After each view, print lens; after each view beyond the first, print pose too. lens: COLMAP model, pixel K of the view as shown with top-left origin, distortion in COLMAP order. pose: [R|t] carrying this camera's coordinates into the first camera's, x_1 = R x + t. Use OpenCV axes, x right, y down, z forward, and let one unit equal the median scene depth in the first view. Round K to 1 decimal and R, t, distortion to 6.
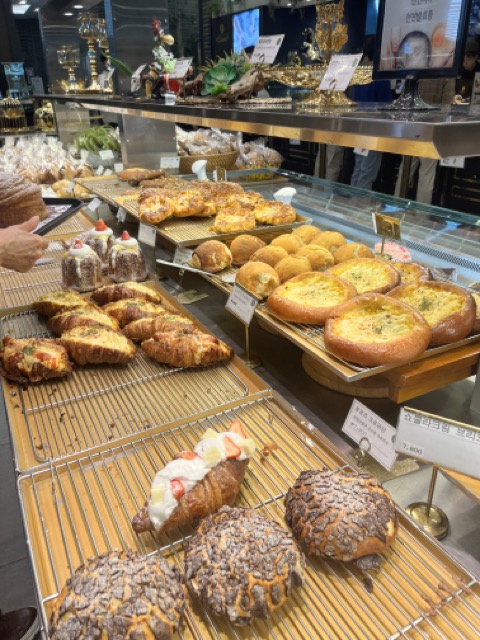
lens RADIAL K [[494.7, 0, 240.0], [0, 494.7, 320.0], [0, 0, 1]] dist [0.002543, 0.001492]
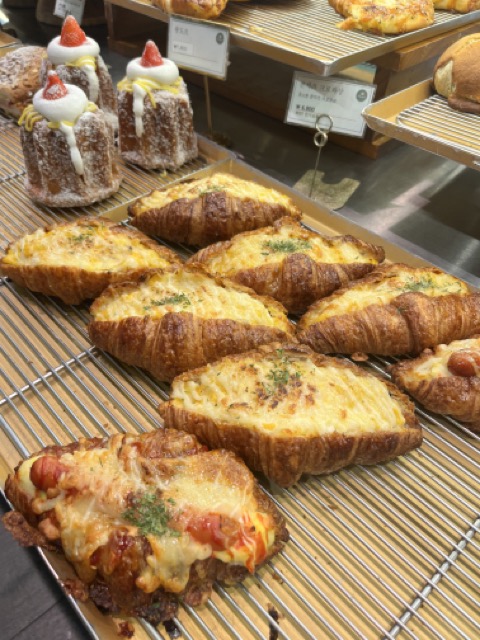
lens RADIAL K [[534.6, 0, 239.0], [0, 534.6, 334.9], [0, 0, 1]] dist [-0.002776, -0.005438]
pose [[0.972642, -0.153483, 0.174388, -0.289752], [0.087076, 0.936806, 0.338839, -0.097845], [-0.215374, -0.314384, 0.924542, 0.508376]]
